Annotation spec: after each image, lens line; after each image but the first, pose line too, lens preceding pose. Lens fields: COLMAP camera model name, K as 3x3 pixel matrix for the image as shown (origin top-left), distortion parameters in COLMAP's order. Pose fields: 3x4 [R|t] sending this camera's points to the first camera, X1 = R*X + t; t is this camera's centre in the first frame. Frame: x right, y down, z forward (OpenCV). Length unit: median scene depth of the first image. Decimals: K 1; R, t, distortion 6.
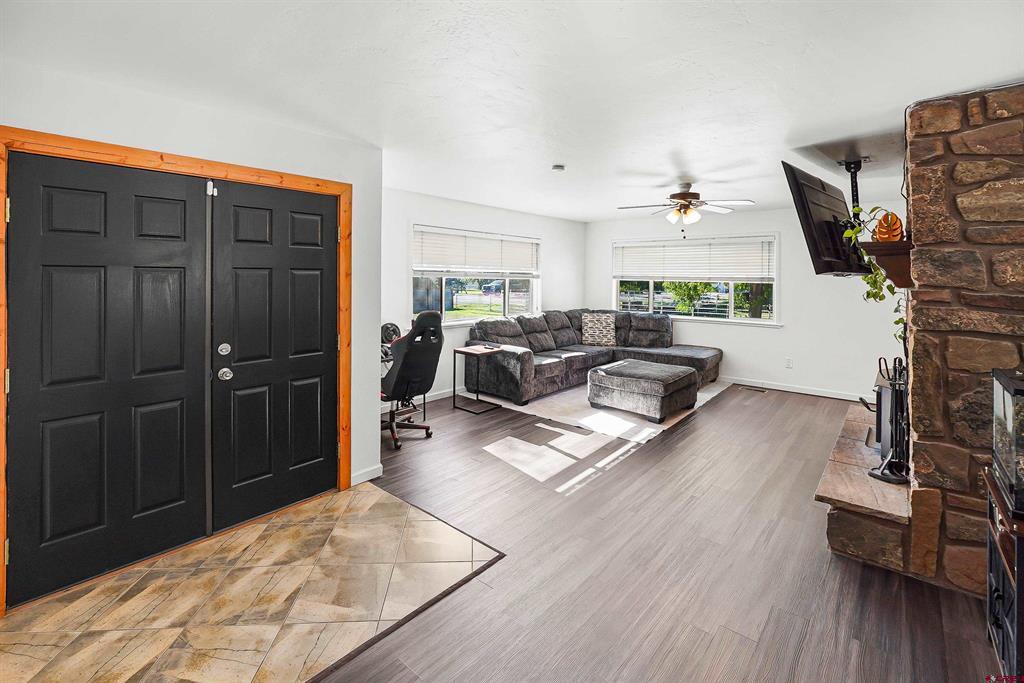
lens RADIAL K [[448.0, 0, 513.5], [0, 448.0, 273.0], [0, 0, 1]] dist [-0.000867, -0.000114]
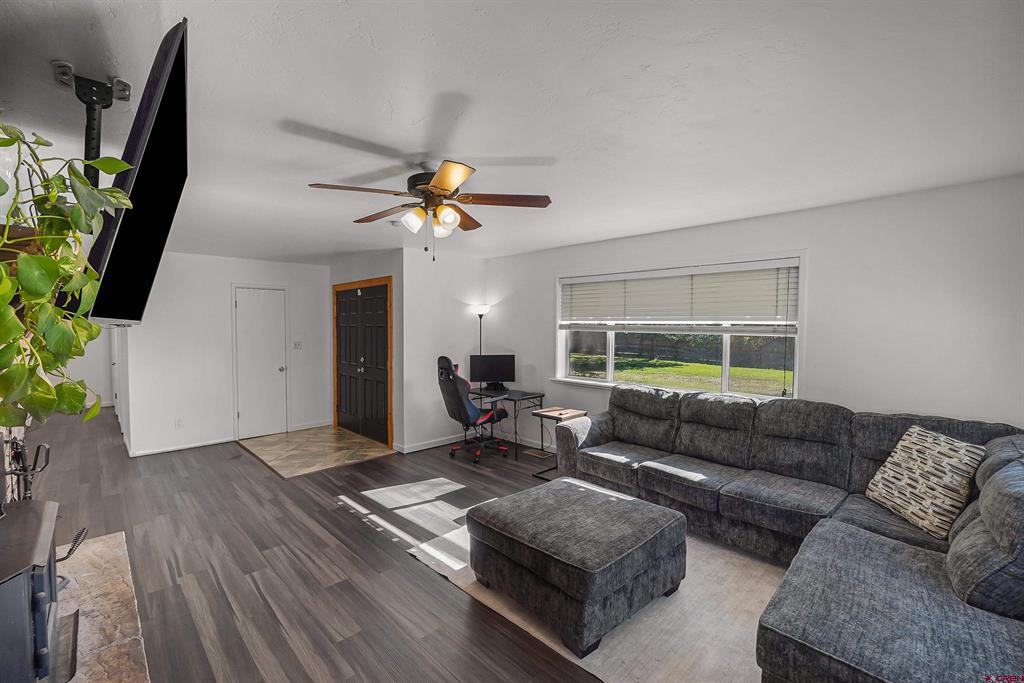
lens RADIAL K [[447.2, 0, 510.9], [0, 447.2, 346.6], [0, 0, 1]] dist [-0.000850, -0.000054]
pose [[-0.086327, 0.034906, -0.995655, 0.778908], [0.001293, 0.999389, 0.034925, 0.010070], [0.996266, 0.001728, -0.086319, 0.946443]]
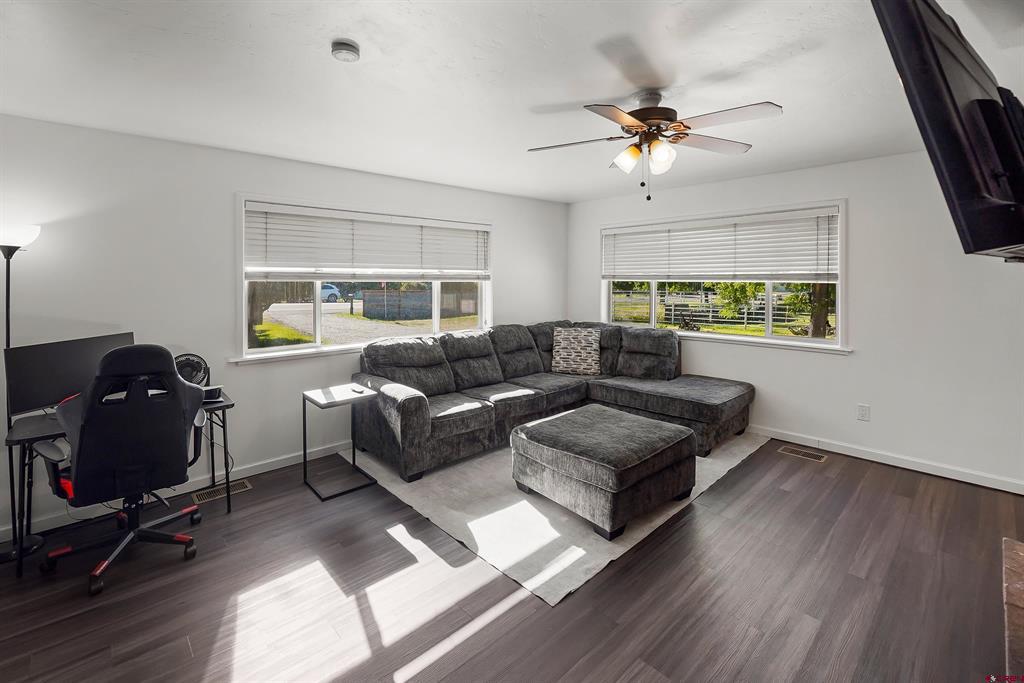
lens RADIAL K [[449.7, 0, 515.1], [0, 449.7, 283.6], [0, 0, 1]] dist [-0.003662, -0.000259]
pose [[0.994033, -0.012967, -0.108303, 0.233501], [0.014999, 0.999726, 0.017971, 0.007035], [0.108040, -0.019488, 0.993956, 0.380071]]
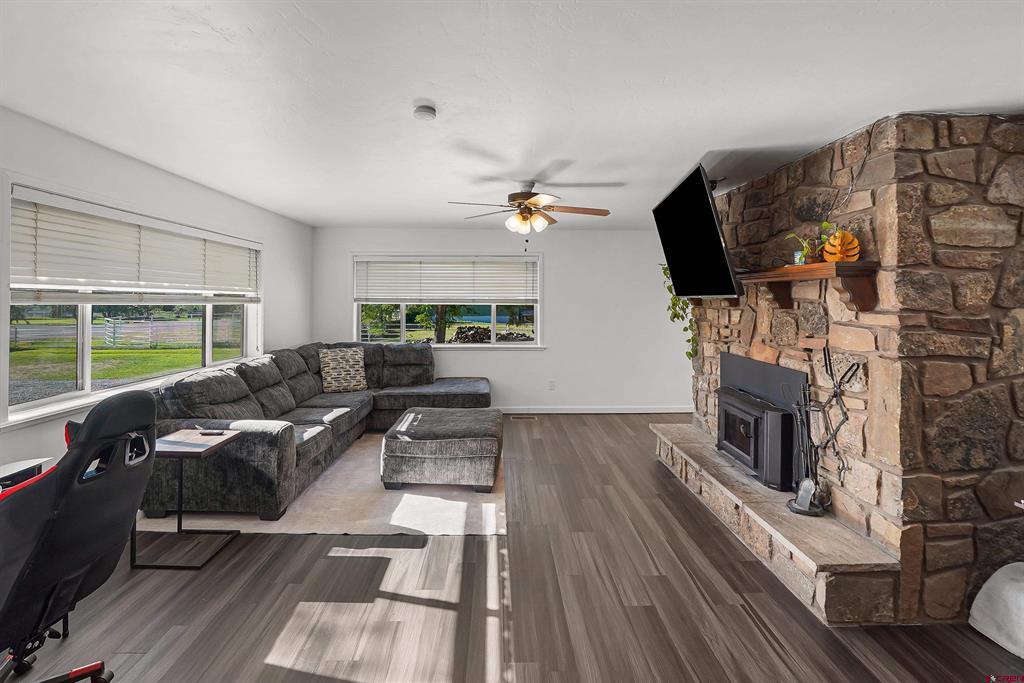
lens RADIAL K [[450.2, 0, 497.3], [0, 450.2, 292.1], [0, 0, 1]] dist [-0.012324, 0.000288]
pose [[0.758799, 0.004108, 0.651312, -0.142473], [-0.001470, 0.999988, -0.004595, -0.001260], [-0.651324, 0.002529, 0.758796, 0.353373]]
